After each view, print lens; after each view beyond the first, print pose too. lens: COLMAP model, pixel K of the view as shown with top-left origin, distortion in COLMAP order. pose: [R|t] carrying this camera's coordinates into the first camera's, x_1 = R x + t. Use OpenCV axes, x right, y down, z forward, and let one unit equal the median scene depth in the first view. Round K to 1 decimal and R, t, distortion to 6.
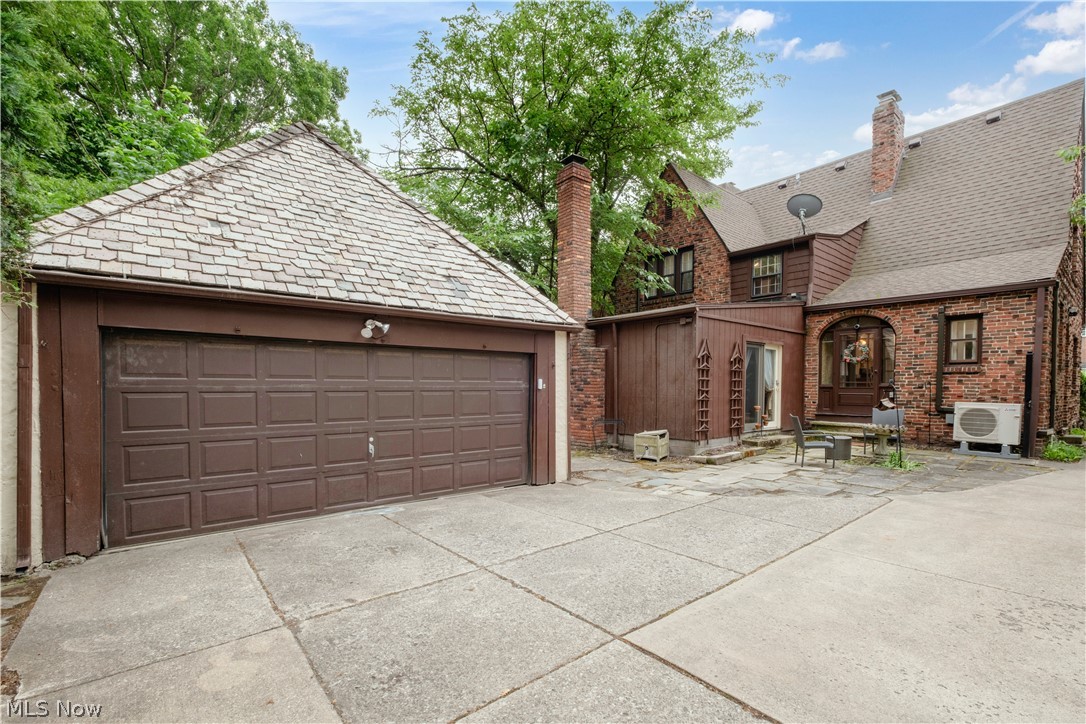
lens RADIAL K [[475.4, 0, 533.9], [0, 475.4, 398.1], [0, 0, 1]] dist [0.004120, -0.003455]
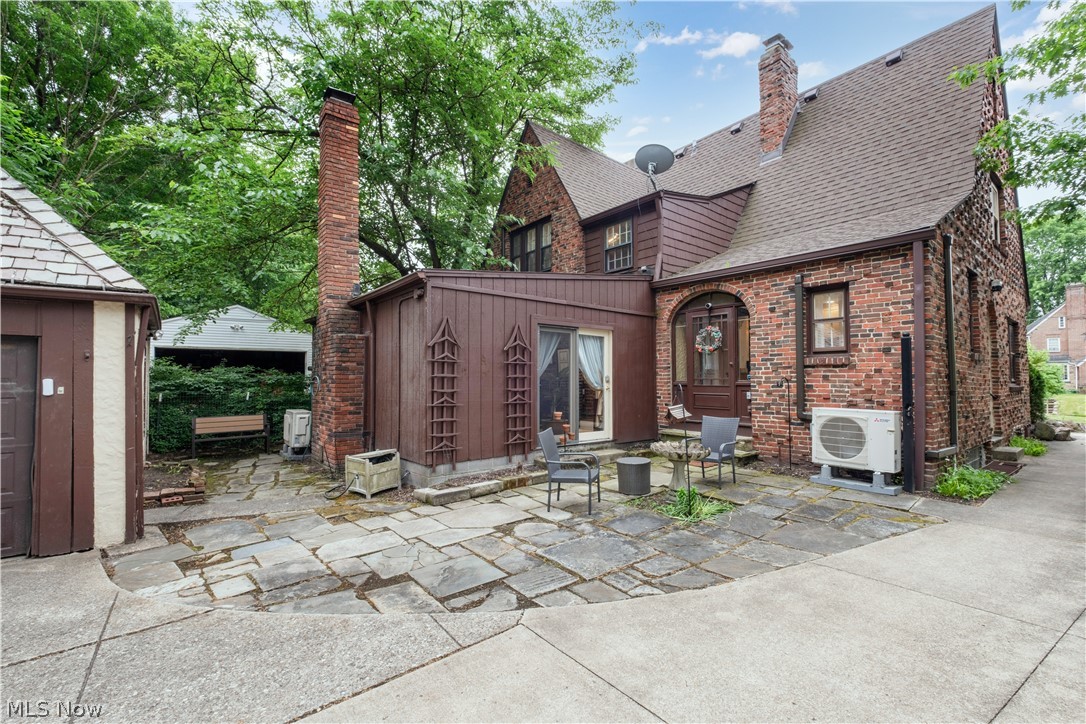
lens RADIAL K [[453.7, 0, 543.7], [0, 453.7, 362.3], [0, 0, 1]] dist [0.001885, -0.002591]
pose [[0.999955, -0.004140, -0.008514, 0.442720], [0.003591, 0.997979, -0.063440, -0.015100], [0.008759, 0.063407, 0.997949, 0.292473]]
